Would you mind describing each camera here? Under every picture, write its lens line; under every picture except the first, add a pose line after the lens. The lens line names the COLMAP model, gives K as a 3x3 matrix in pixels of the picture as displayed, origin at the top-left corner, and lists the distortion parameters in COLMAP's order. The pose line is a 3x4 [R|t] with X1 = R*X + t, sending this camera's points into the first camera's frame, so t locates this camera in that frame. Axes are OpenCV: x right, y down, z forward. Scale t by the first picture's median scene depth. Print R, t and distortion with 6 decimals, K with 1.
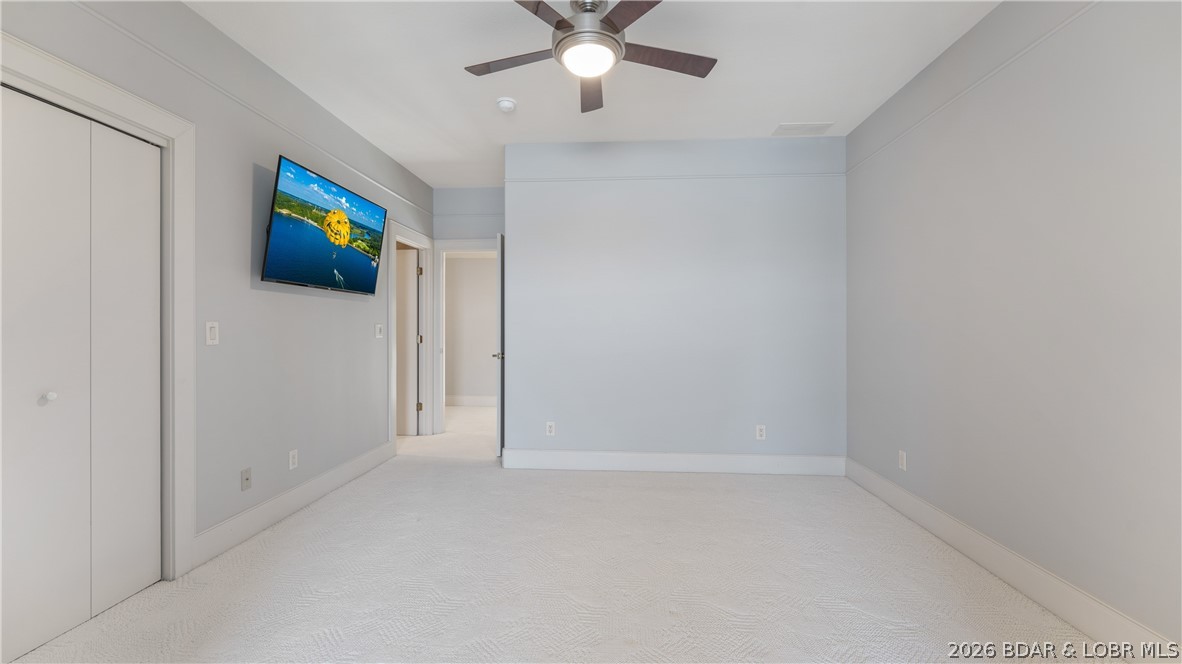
lens RADIAL K [[496.3, 0, 585.5], [0, 496.3, 319.8], [0, 0, 1]] dist [-0.002280, -0.000007]
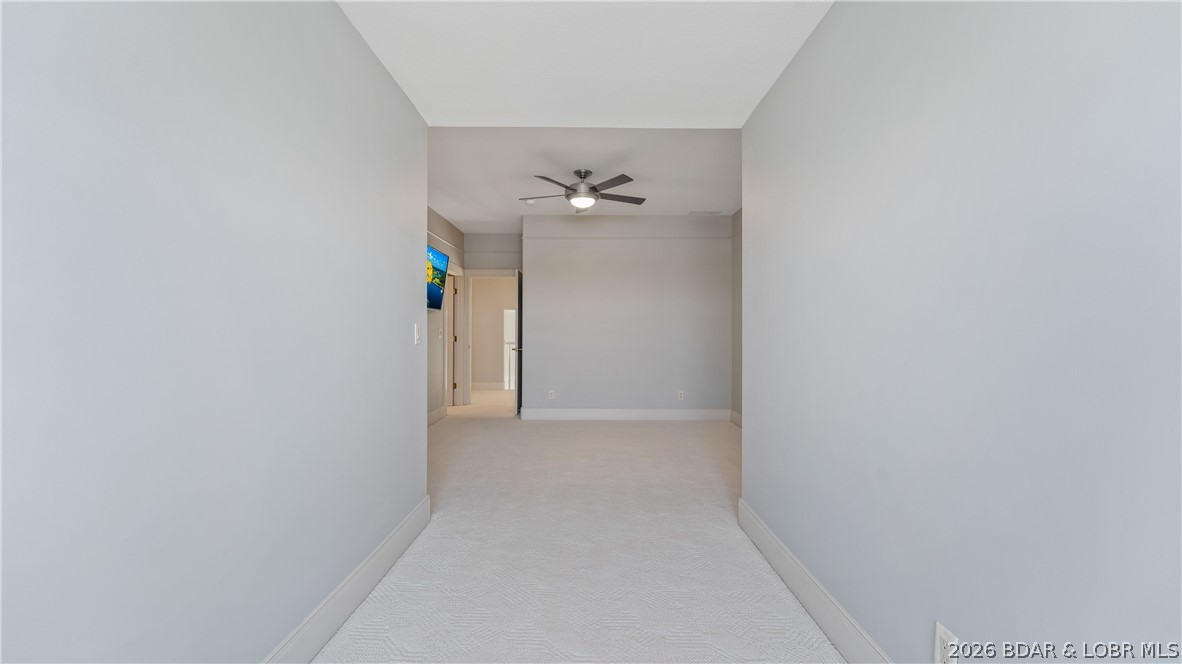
lens RADIAL K [[496.3, 0, 593.6], [0, 496.3, 329.7], [0, 0, 1]] dist [-0.002280, -0.000007]
pose [[0.996919, -0.000186, 0.078443, -0.061158], [-0.001444, 0.999784, 0.020721, -0.022064], [-0.078430, -0.020771, 0.996703, -0.589757]]
